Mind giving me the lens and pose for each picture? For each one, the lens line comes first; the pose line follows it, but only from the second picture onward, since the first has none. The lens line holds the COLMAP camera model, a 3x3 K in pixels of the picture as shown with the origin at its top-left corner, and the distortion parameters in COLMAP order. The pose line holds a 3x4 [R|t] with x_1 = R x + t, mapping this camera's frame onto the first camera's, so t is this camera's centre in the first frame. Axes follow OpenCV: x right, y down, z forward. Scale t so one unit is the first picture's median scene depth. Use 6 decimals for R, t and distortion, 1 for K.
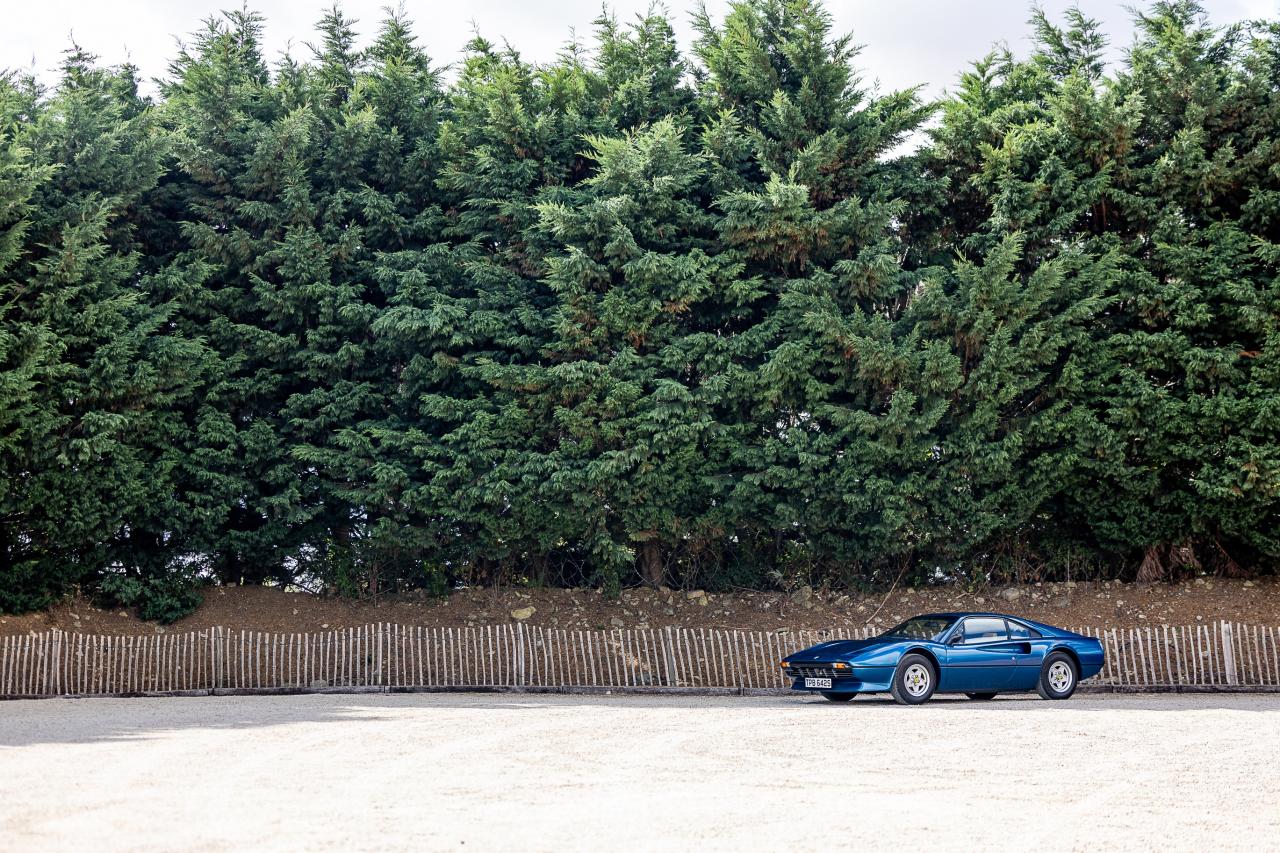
lens RADIAL K [[2597.3, 0, 640.0], [0, 2597.3, 426.5], [0, 0, 1]] dist [0.024227, 0.118896]
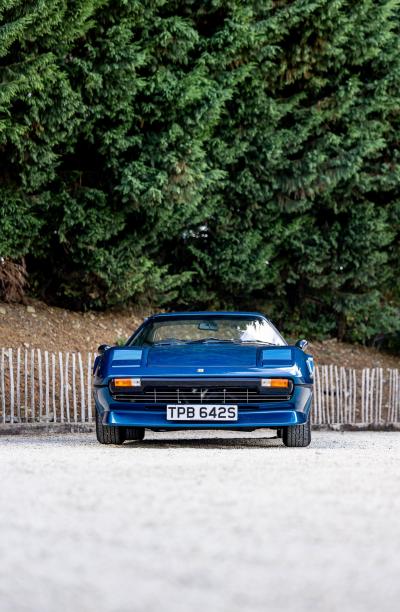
lens RADIAL K [[1717.7, 0, 200.0], [0, 1717.7, 306.0], [0, 0, 1]] dist [-0.106131, -1.099743]
pose [[0.569437, 0.050798, 0.820464, -0.221699], [-0.065516, 0.997718, -0.016301, 0.069117], [-0.819420, -0.044471, 0.571466, 0.664139]]
